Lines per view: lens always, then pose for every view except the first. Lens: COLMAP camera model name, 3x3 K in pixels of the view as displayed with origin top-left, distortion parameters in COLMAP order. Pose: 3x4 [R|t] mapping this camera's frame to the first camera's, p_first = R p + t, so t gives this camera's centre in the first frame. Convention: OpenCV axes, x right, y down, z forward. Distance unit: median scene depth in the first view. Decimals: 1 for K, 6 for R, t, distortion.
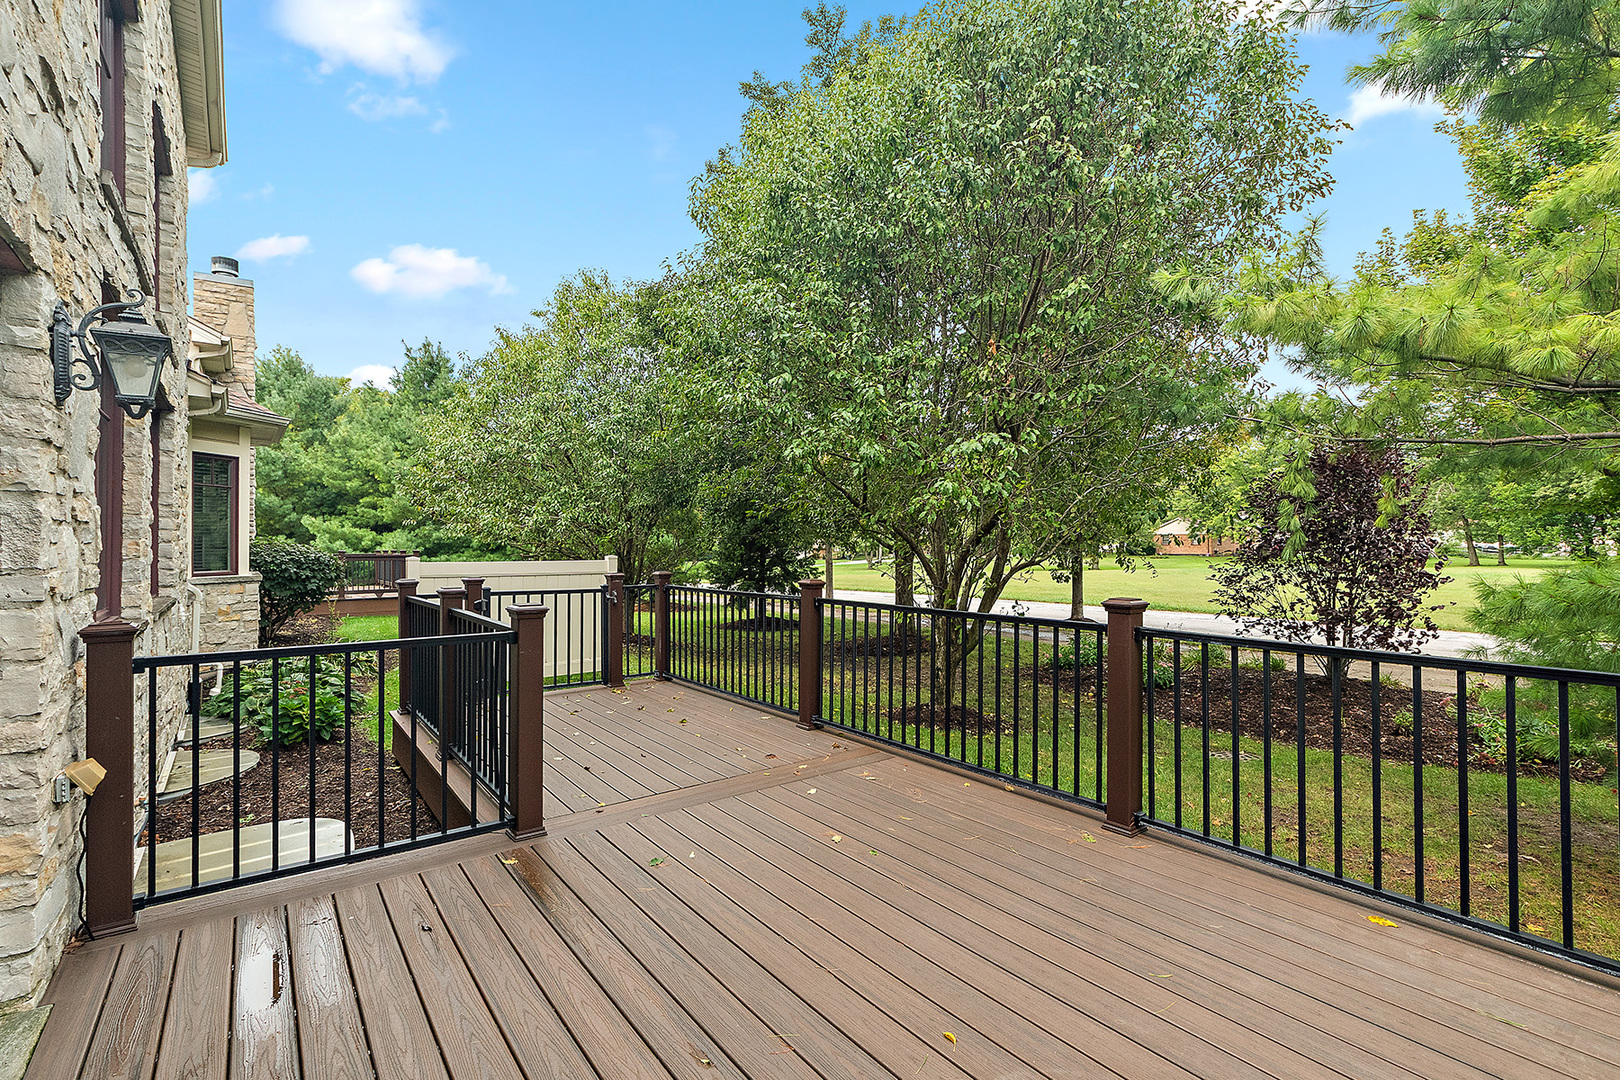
lens RADIAL K [[714.0, 0, 813.8], [0, 714.0, 538.4], [0, 0, 1]] dist [-0.000572, -0.000148]
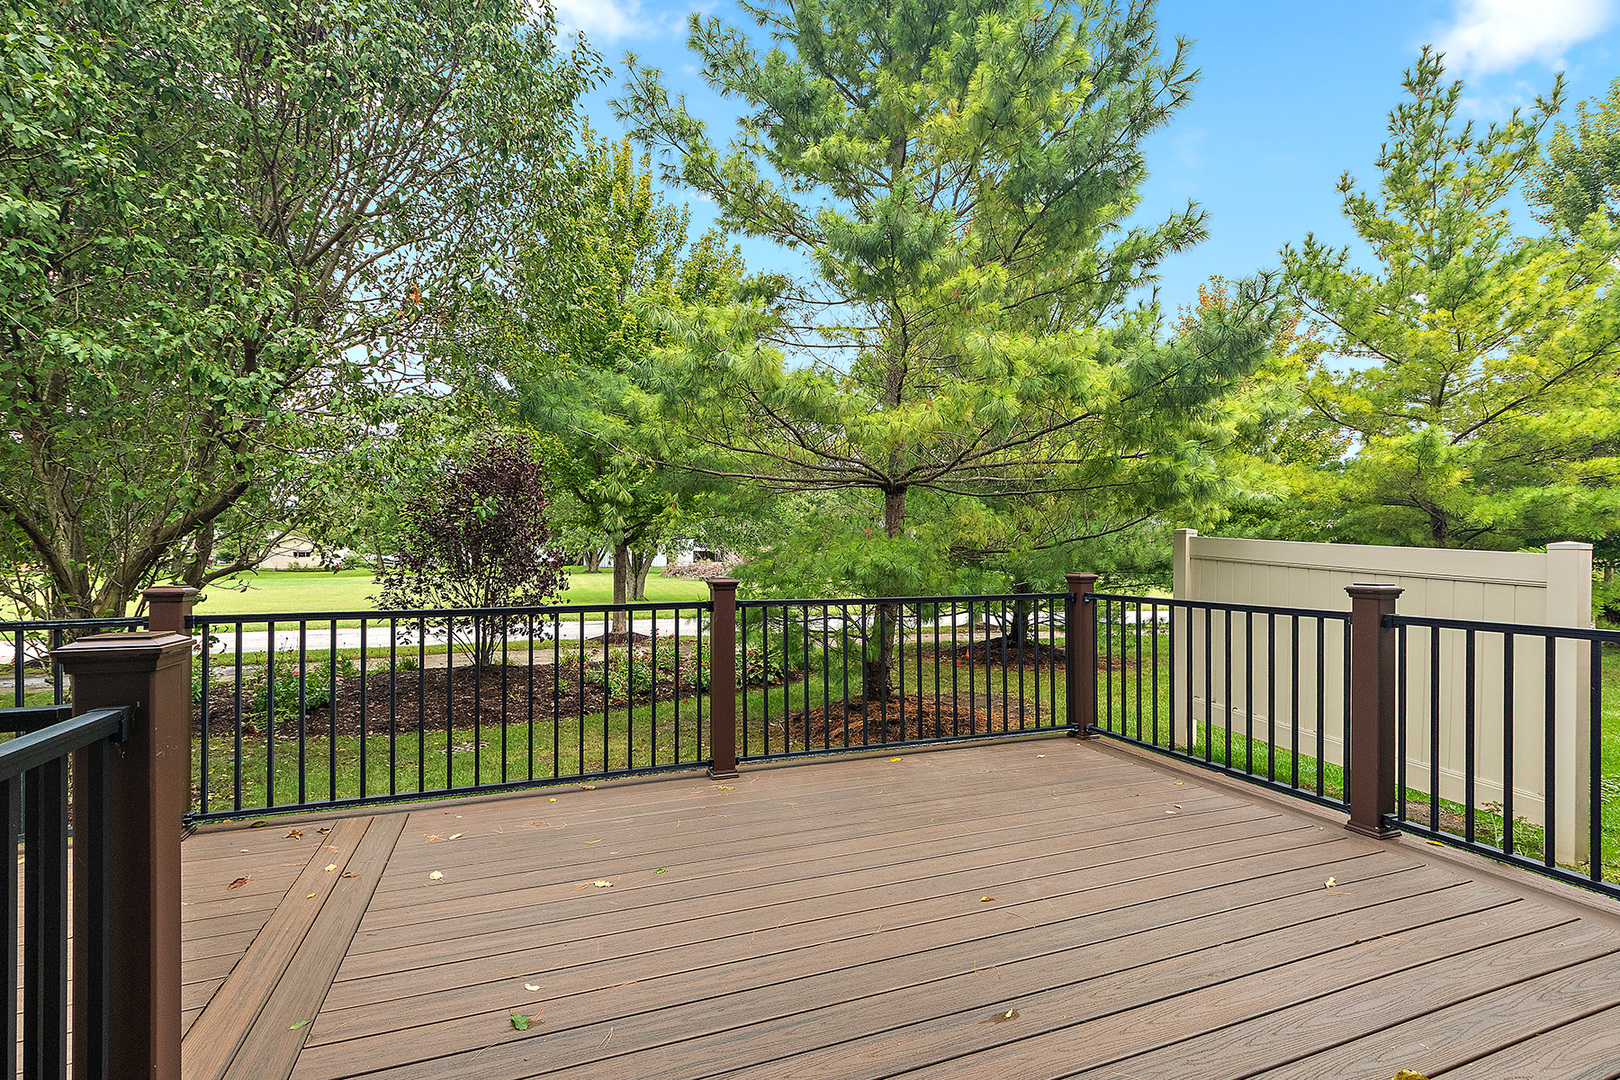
lens RADIAL K [[714.0, 0, 807.4], [0, 714.0, 547.6], [0, 0, 1]] dist [-0.000572, -0.000148]
pose [[0.321245, 0.006401, 0.946974, -0.648455], [-0.004348, 0.999977, -0.005284, 0.041845], [-0.946986, -0.002420, 0.321266, 0.509712]]
